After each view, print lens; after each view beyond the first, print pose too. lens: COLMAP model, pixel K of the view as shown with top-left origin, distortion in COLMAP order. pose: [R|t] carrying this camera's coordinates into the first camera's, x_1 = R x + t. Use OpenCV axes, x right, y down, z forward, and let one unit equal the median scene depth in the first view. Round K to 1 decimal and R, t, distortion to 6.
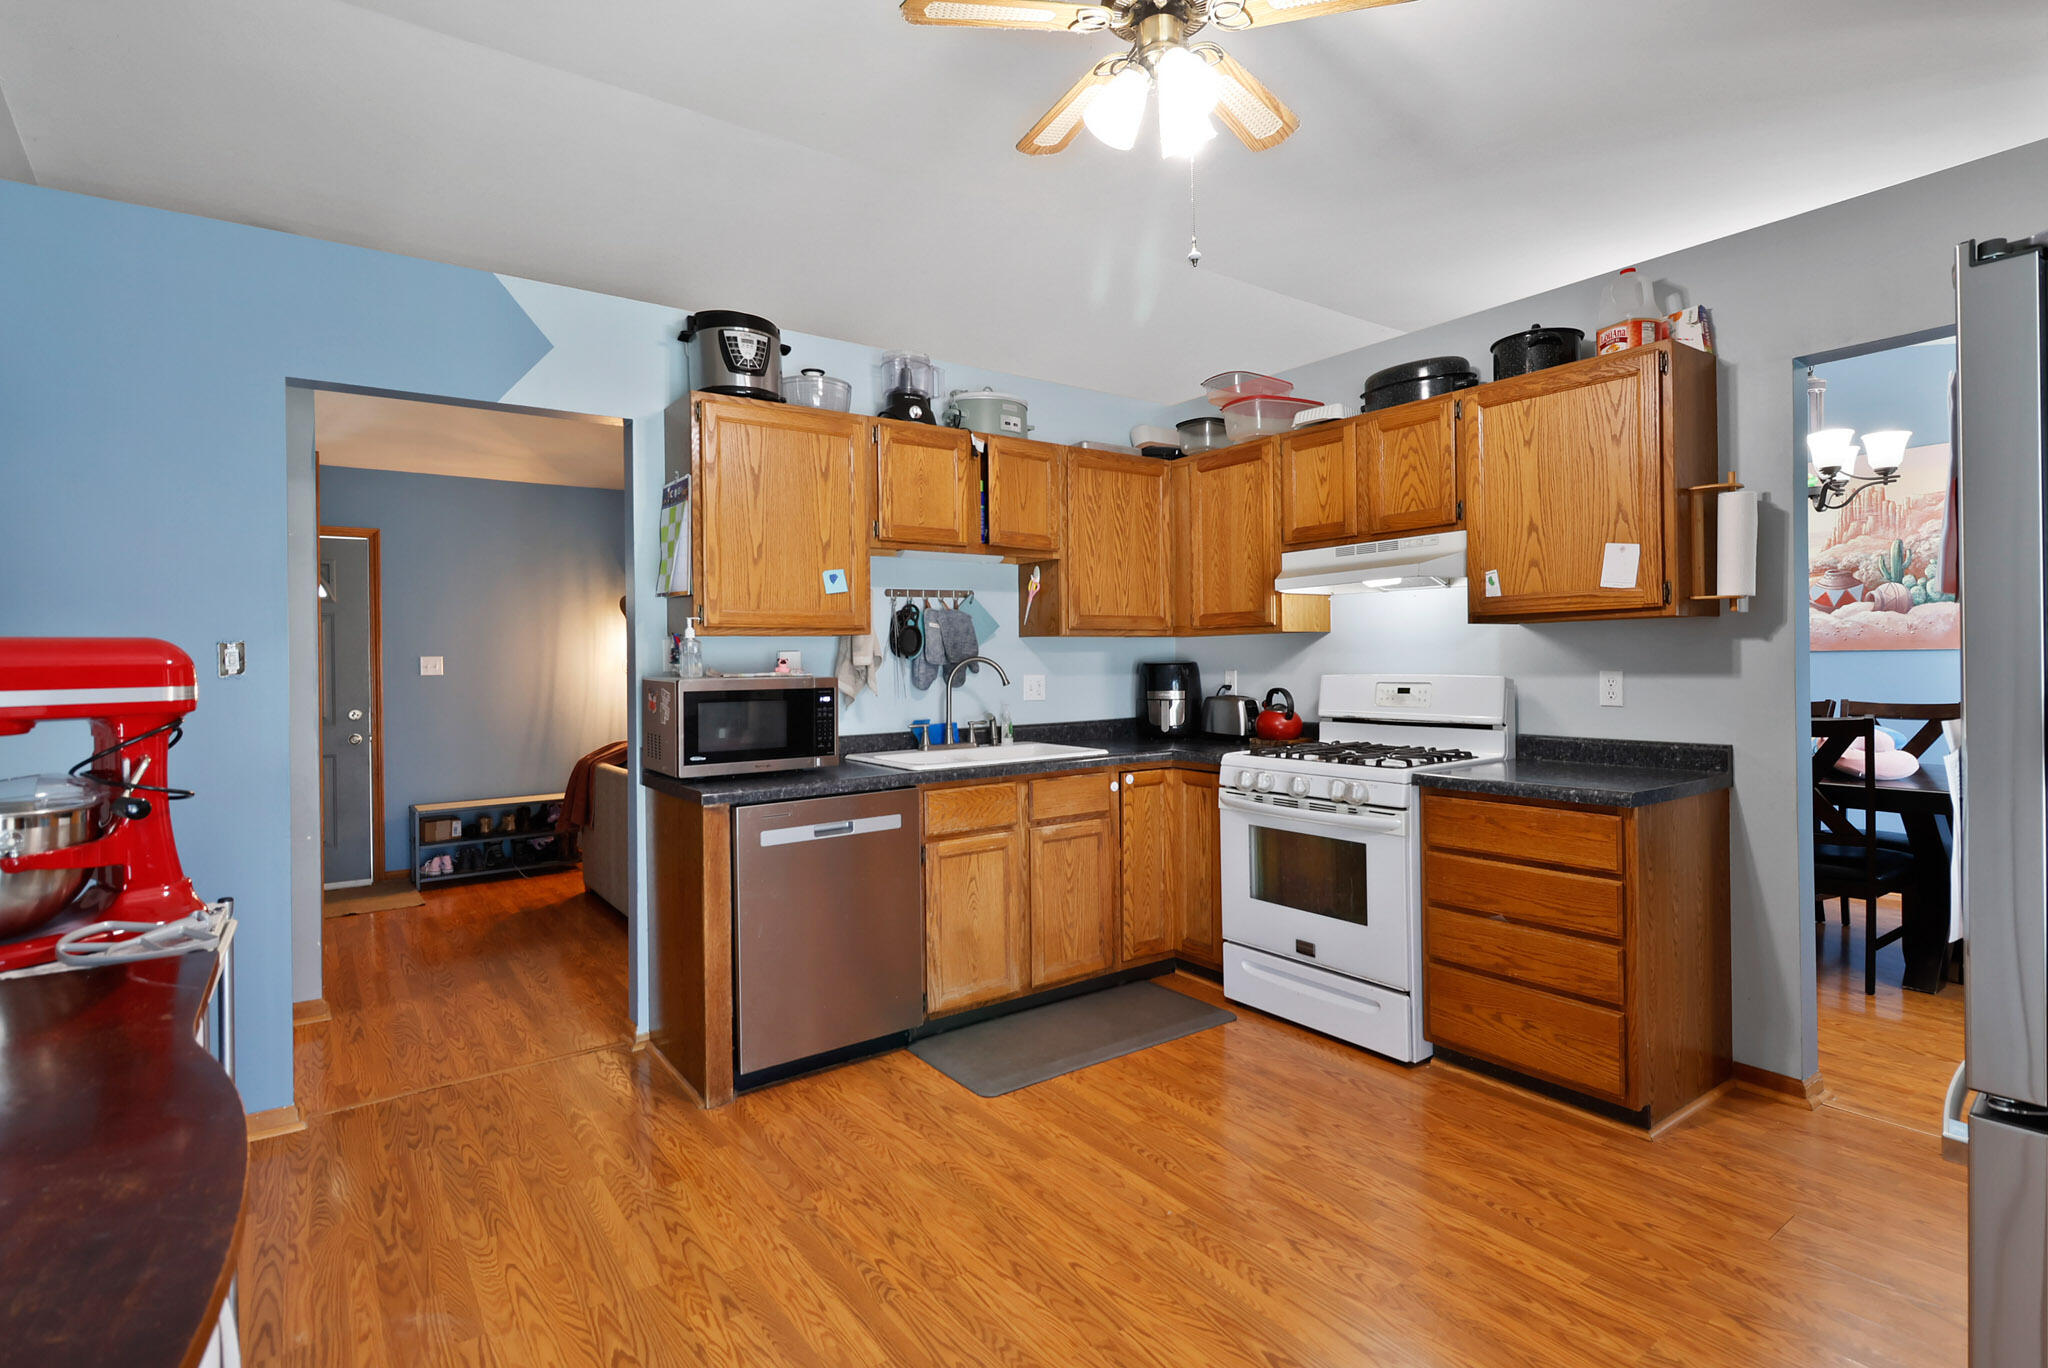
lens RADIAL K [[994.8, 0, 1043.7], [0, 994.8, 662.0], [0, 0, 1]] dist [0.000286, -0.000240]
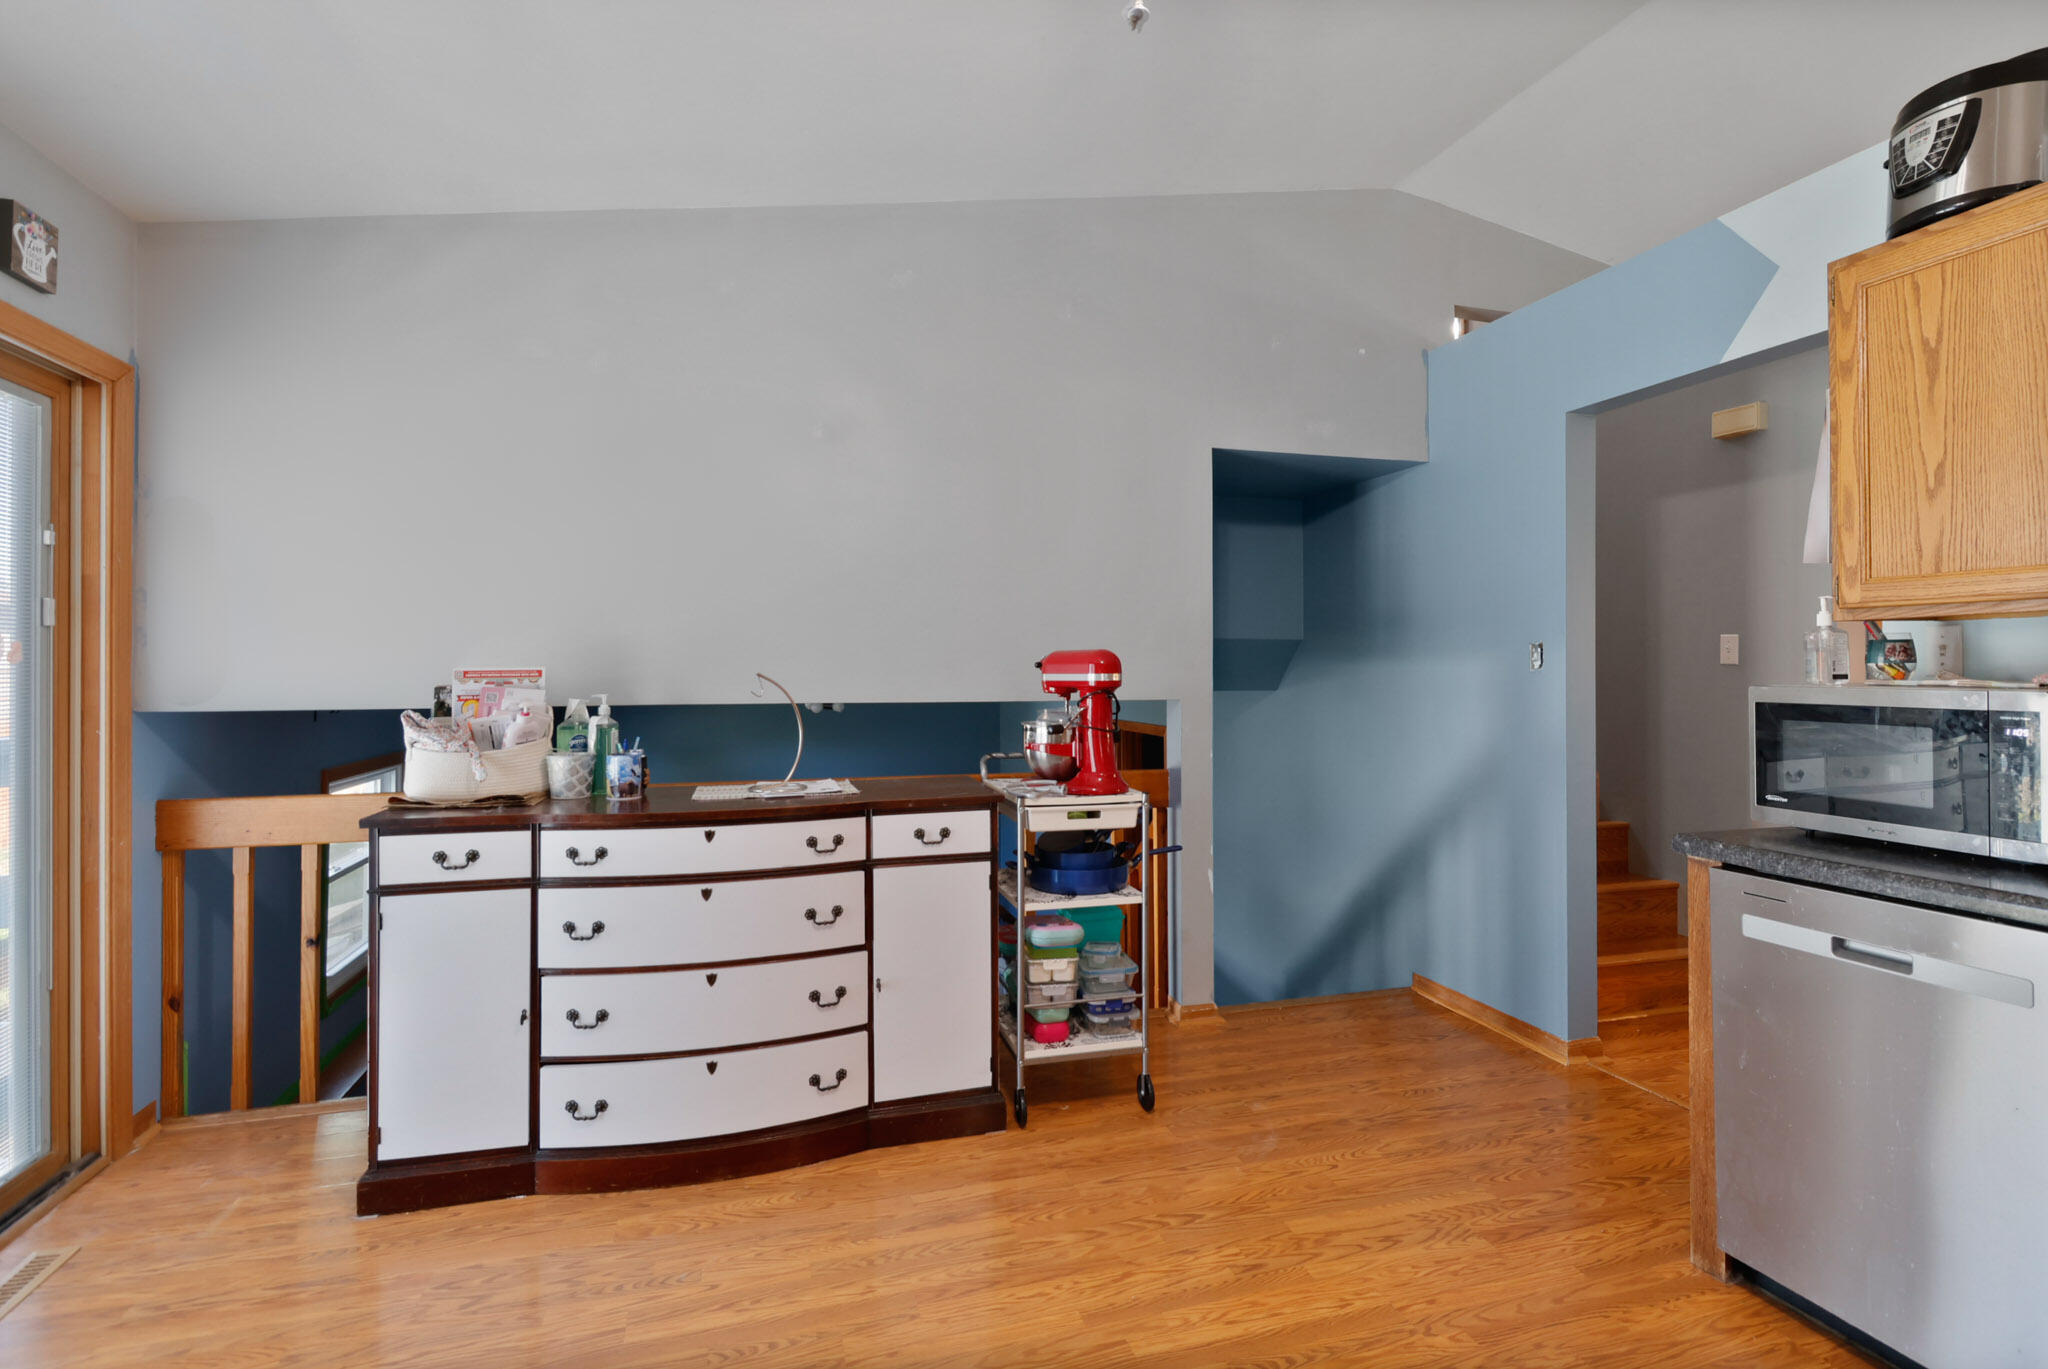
lens RADIAL K [[994.8, 0, 1043.7], [0, 994.8, 662.5], [0, 0, 1]] dist [0.000286, -0.000240]
pose [[-0.333408, 0.010936, -0.942719, 0.456224], [0.007523, 0.999932, 0.008939, -0.008747], [0.942753, -0.004111, -0.333467, 0.694219]]
